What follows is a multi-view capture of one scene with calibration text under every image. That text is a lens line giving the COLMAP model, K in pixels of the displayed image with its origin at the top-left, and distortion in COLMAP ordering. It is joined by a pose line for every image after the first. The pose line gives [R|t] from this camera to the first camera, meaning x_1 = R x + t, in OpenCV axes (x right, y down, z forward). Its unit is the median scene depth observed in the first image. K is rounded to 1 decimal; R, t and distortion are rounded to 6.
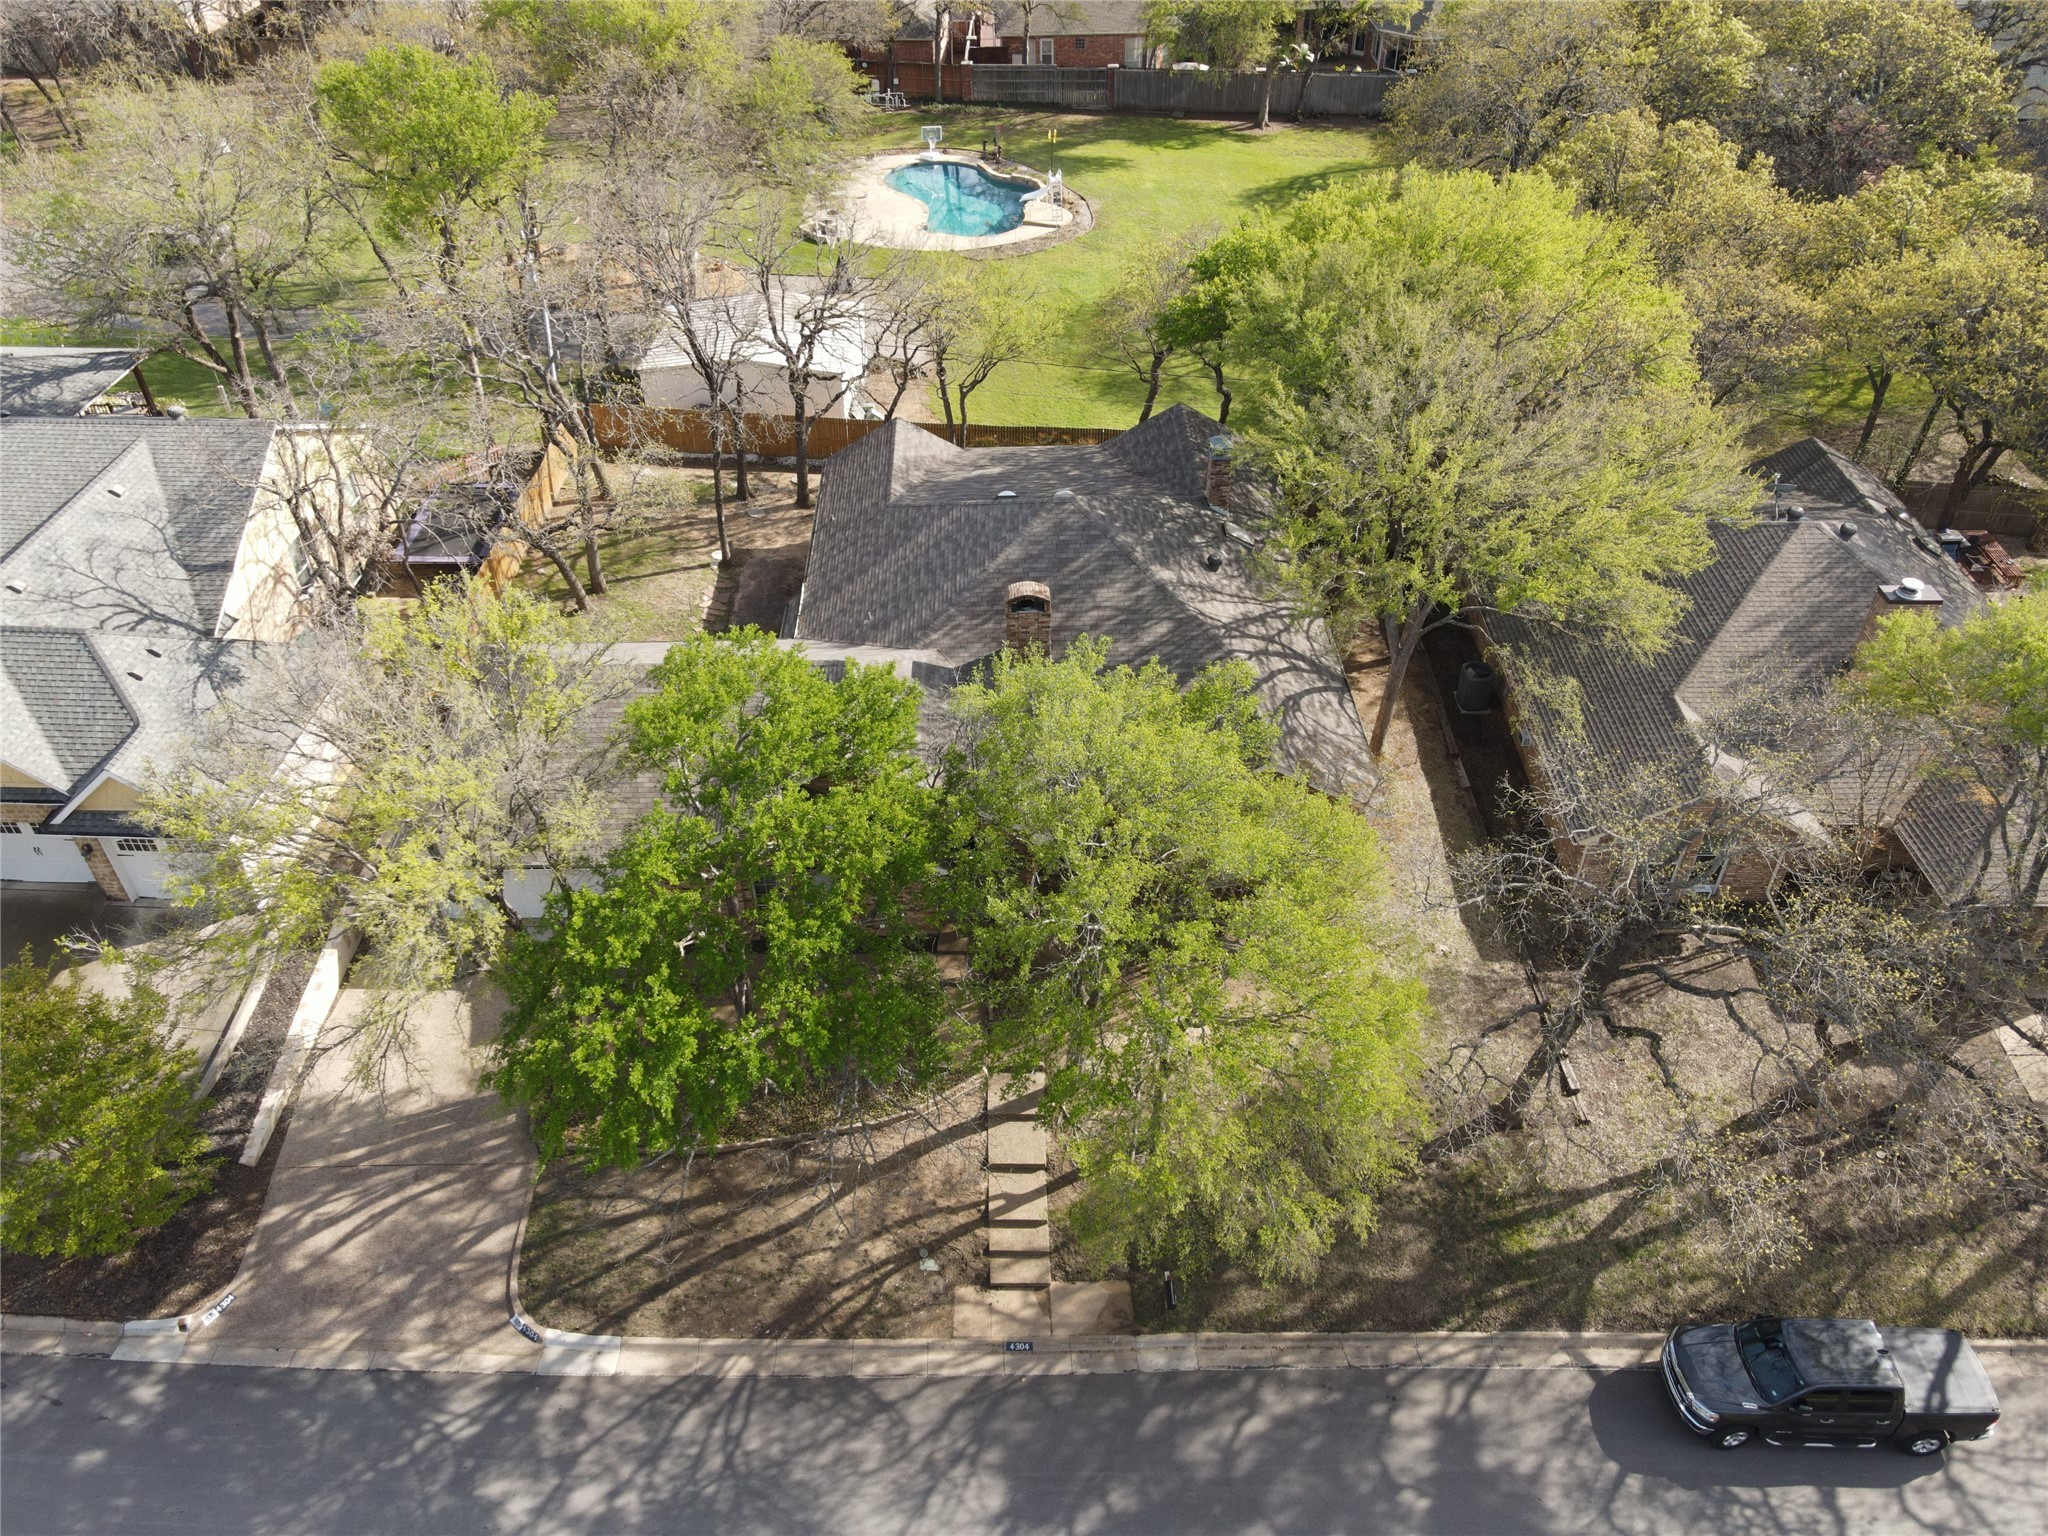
lens RADIAL K [[1418.2, 0, 1024.0], [0, 1418.2, 768.0], [0, 0, 1]] dist [0.000927, -0.001615]
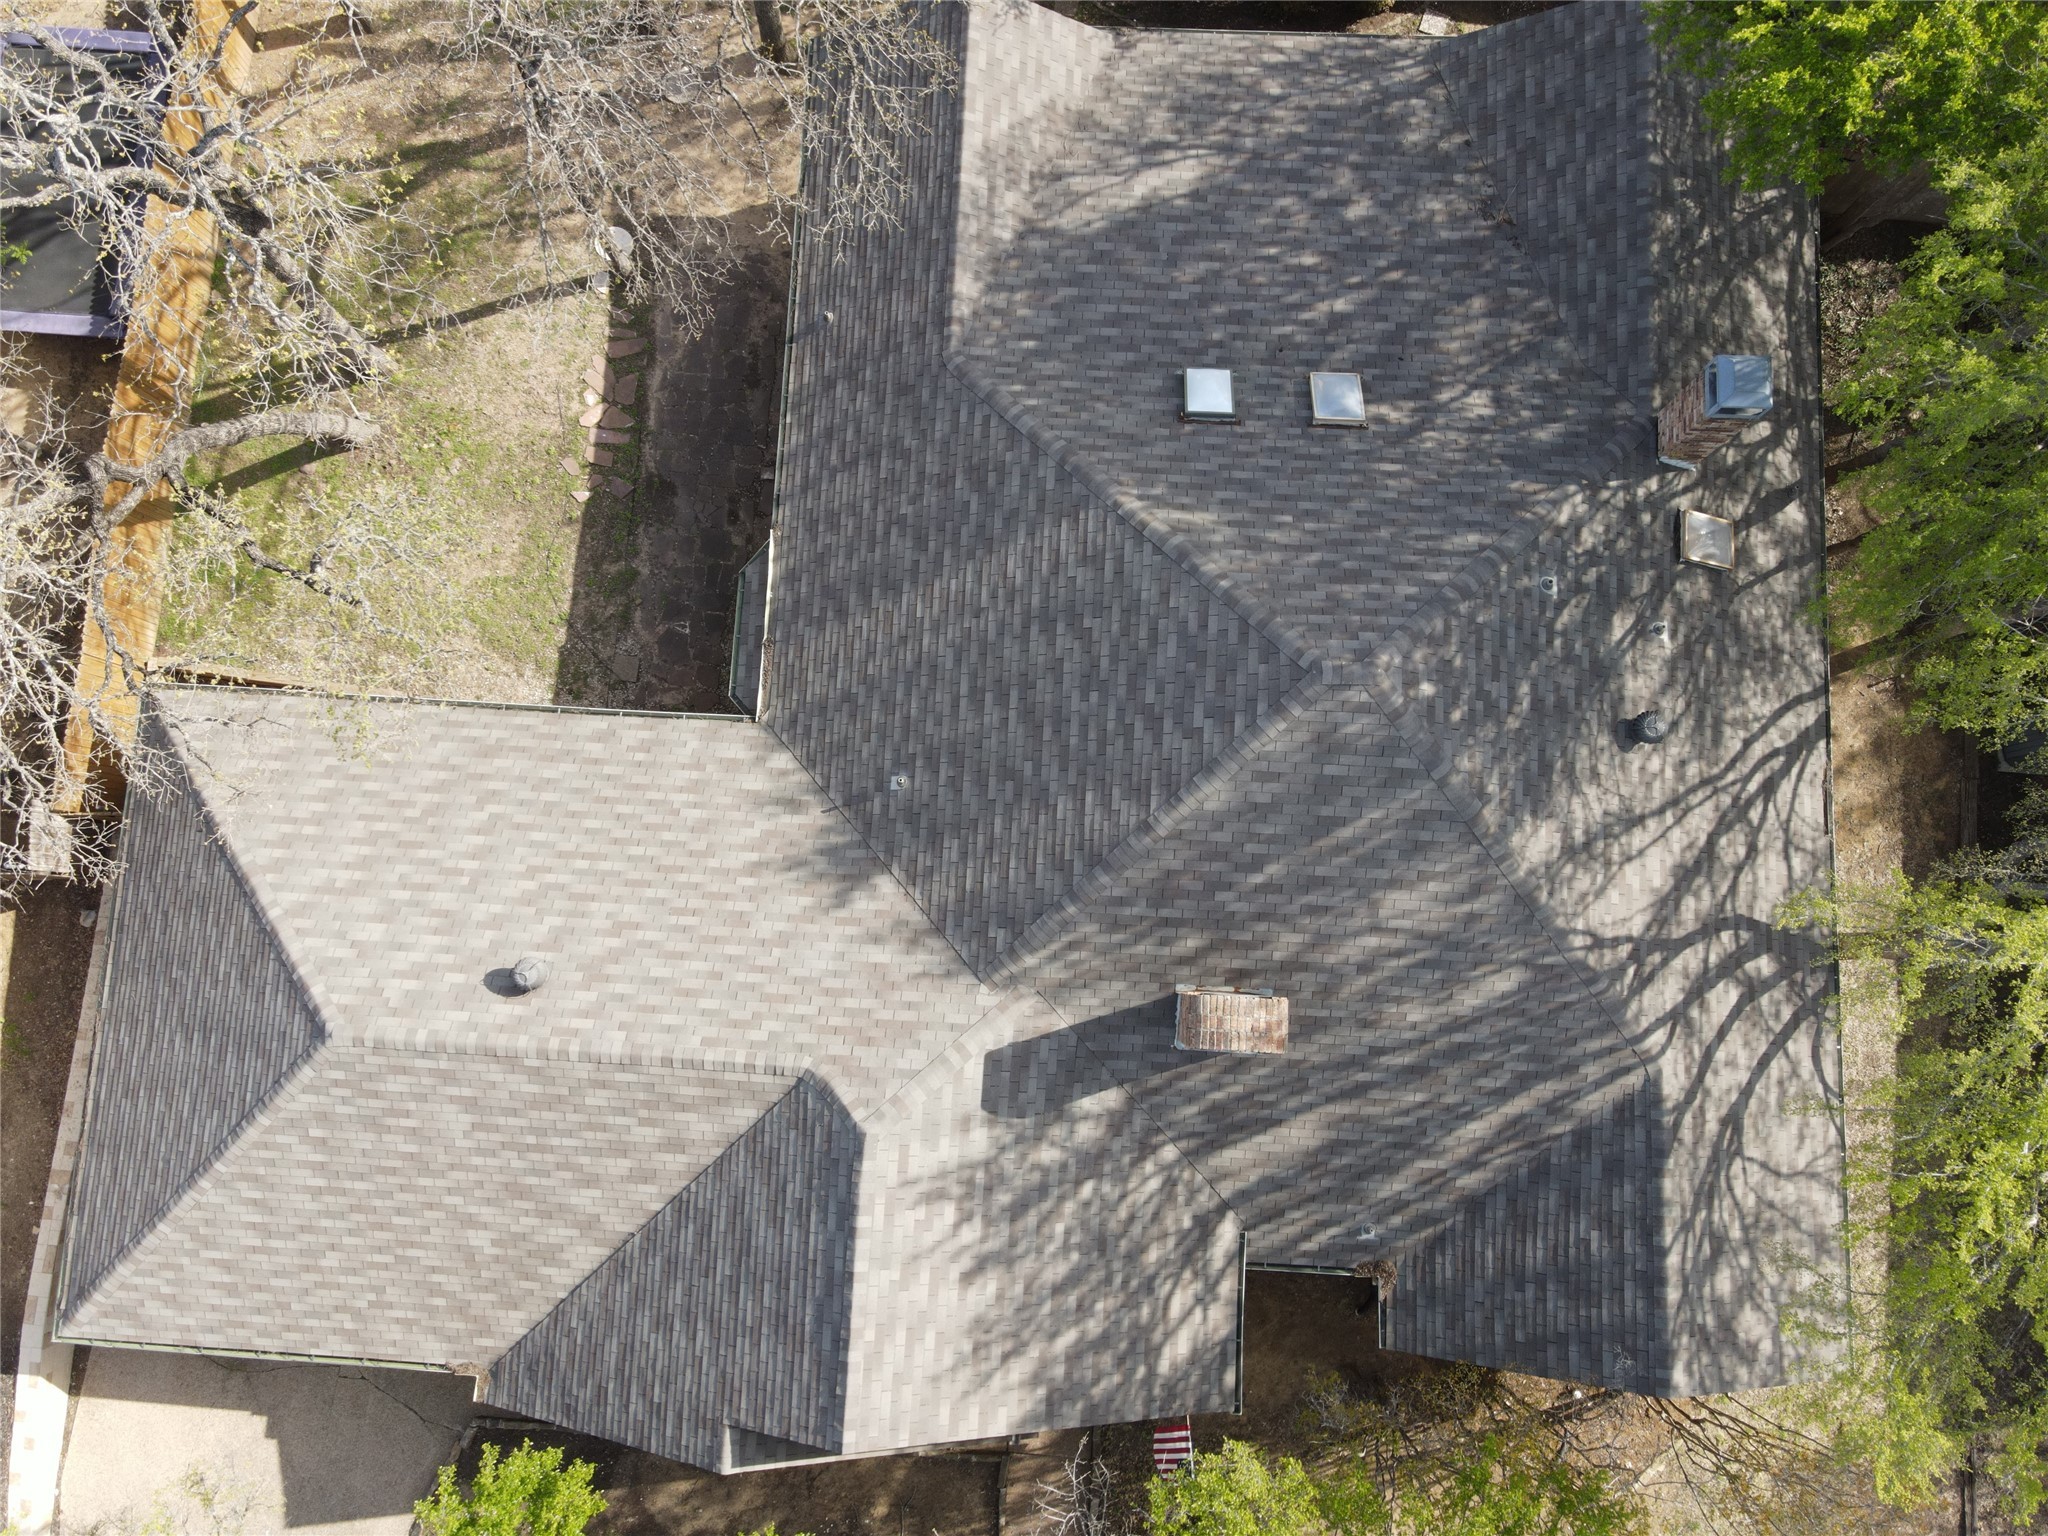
lens RADIAL K [[1418.2, 0, 1024.0], [0, 1418.2, 768.0], [0, 0, 1]] dist [0.000927, -0.001615]
pose [[0.996866, 0.078180, -0.012108, -0.062883], [-0.051062, 0.752737, 0.656338, -0.447784], [0.060426, -0.653663, 0.754370, 0.657887]]
